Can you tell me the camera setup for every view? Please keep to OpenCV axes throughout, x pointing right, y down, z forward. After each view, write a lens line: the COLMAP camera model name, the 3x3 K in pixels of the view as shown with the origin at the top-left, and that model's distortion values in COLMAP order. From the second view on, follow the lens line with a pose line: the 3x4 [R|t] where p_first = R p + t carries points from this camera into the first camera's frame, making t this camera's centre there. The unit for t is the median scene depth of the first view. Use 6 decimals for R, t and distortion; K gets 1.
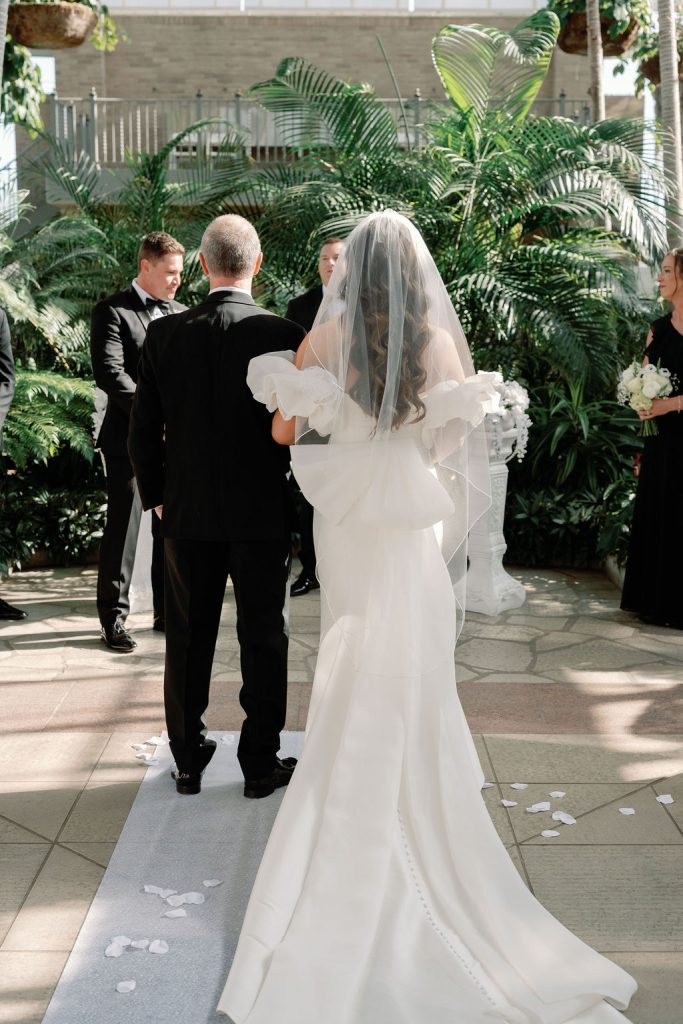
lens RADIAL K [[1176.1, 0, 340.8], [0, 1176.1, 498.7], [0, 0, 1]] dist [-0.001020, -0.003578]
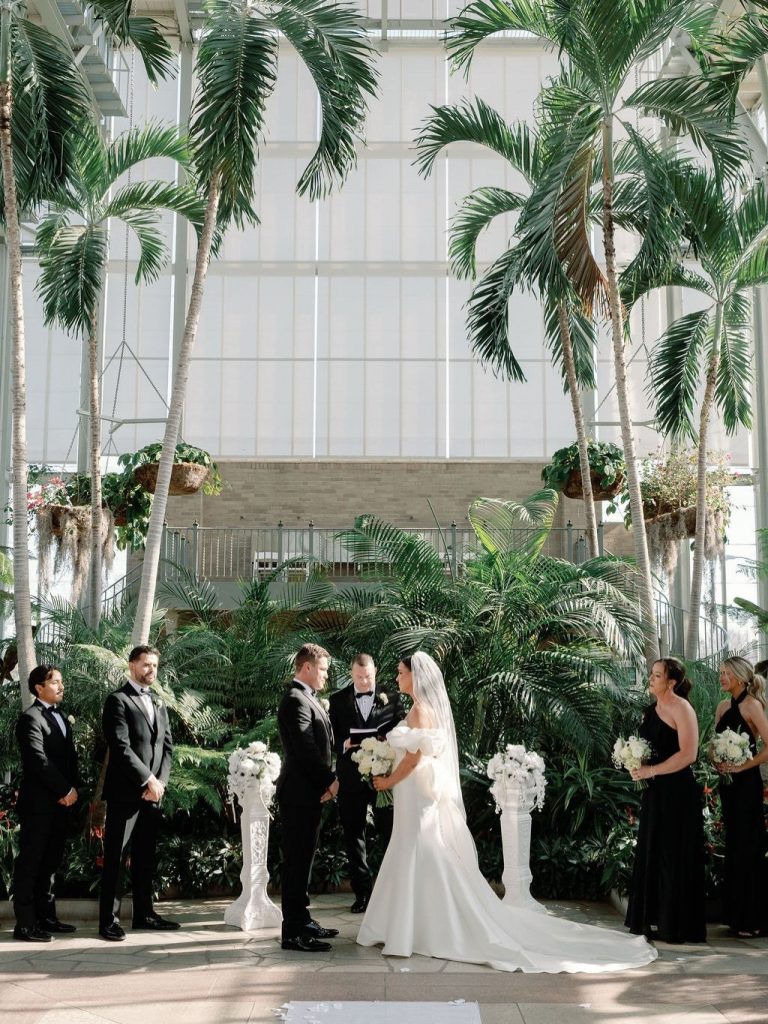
lens RADIAL K [[1205.1, 0, 383.1], [0, 1205.1, 547.0], [0, 0, 1]] dist [0.015909, -0.013043]
pose [[0.999937, 0.002314, 0.011007, -0.037952], [0.000757, 0.962547, -0.271112, 0.043741], [-0.011223, 0.271103, 0.962485, -0.355678]]
